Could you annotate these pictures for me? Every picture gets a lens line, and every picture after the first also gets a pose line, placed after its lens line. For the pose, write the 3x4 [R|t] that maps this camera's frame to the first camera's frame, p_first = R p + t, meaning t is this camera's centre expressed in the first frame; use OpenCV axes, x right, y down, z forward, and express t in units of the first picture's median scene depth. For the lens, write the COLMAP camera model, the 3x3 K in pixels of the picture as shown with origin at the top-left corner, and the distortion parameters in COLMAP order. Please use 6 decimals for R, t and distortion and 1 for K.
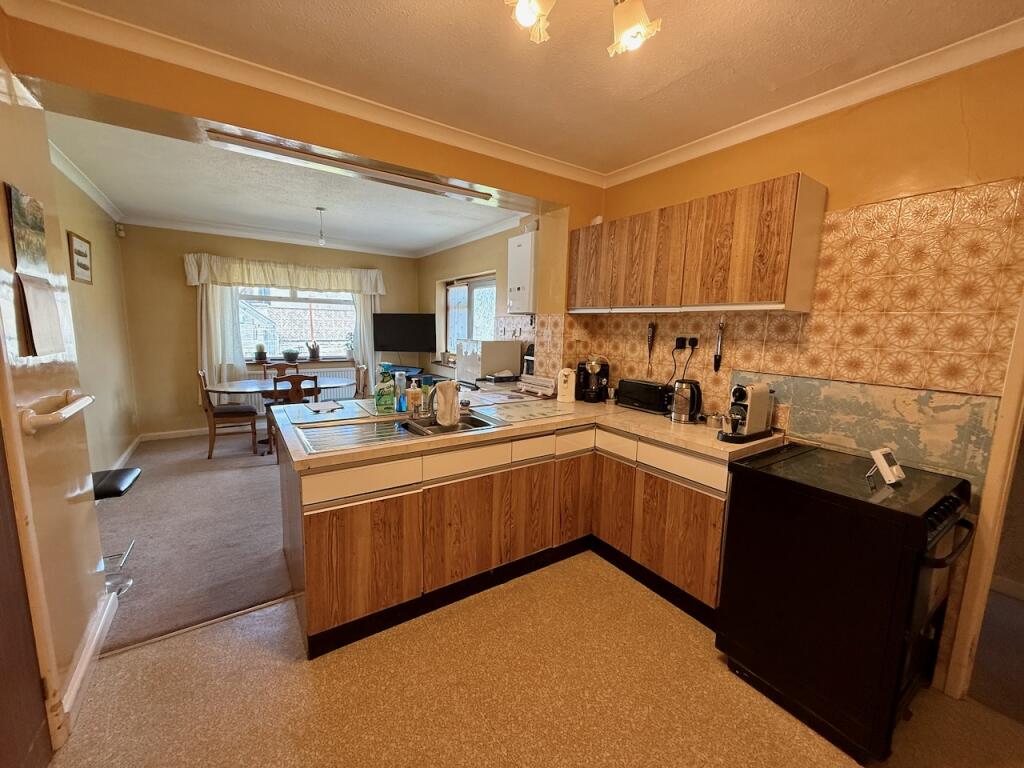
lens RADIAL K [[419.2, 0, 513.1], [0, 419.2, 384.8], [0, 0, 1]] dist [-0.001043, -0.000290]
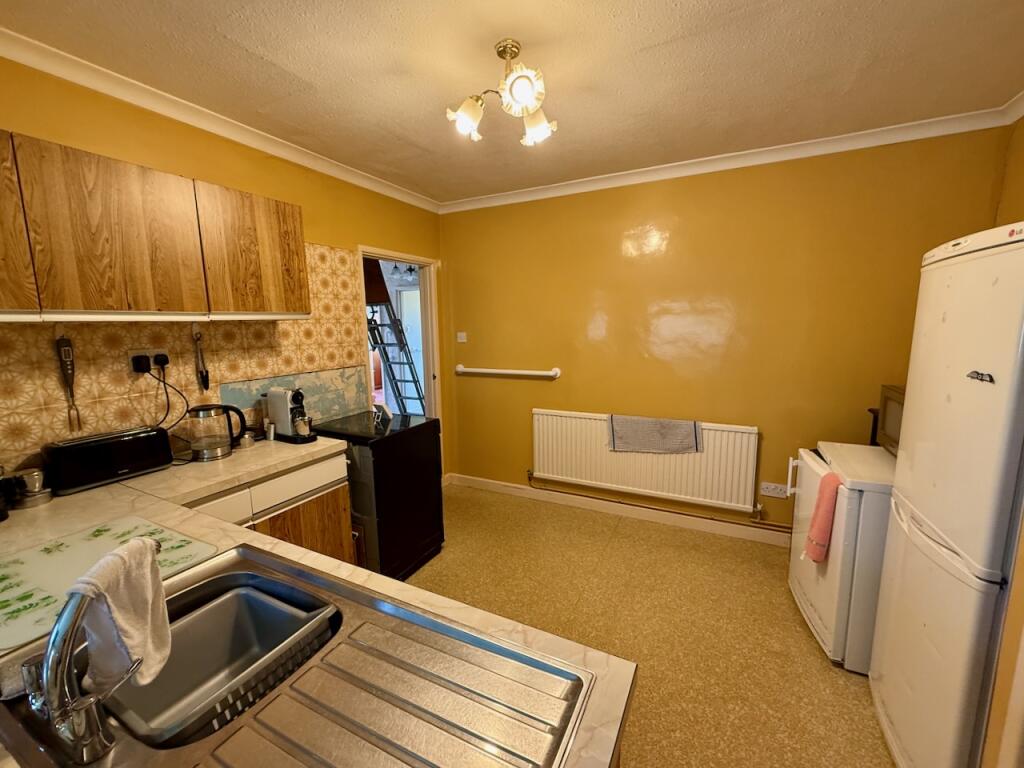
lens RADIAL K [[419.2, 0, 513.0], [0, 419.2, 381.9], [0, 0, 1]] dist [-0.001043, -0.000290]
pose [[-0.494417, -0.139005, 0.858038, -0.614913], [0.127806, 0.964776, 0.229941, -0.184558], [-0.859777, 0.223349, -0.459236, 0.965466]]
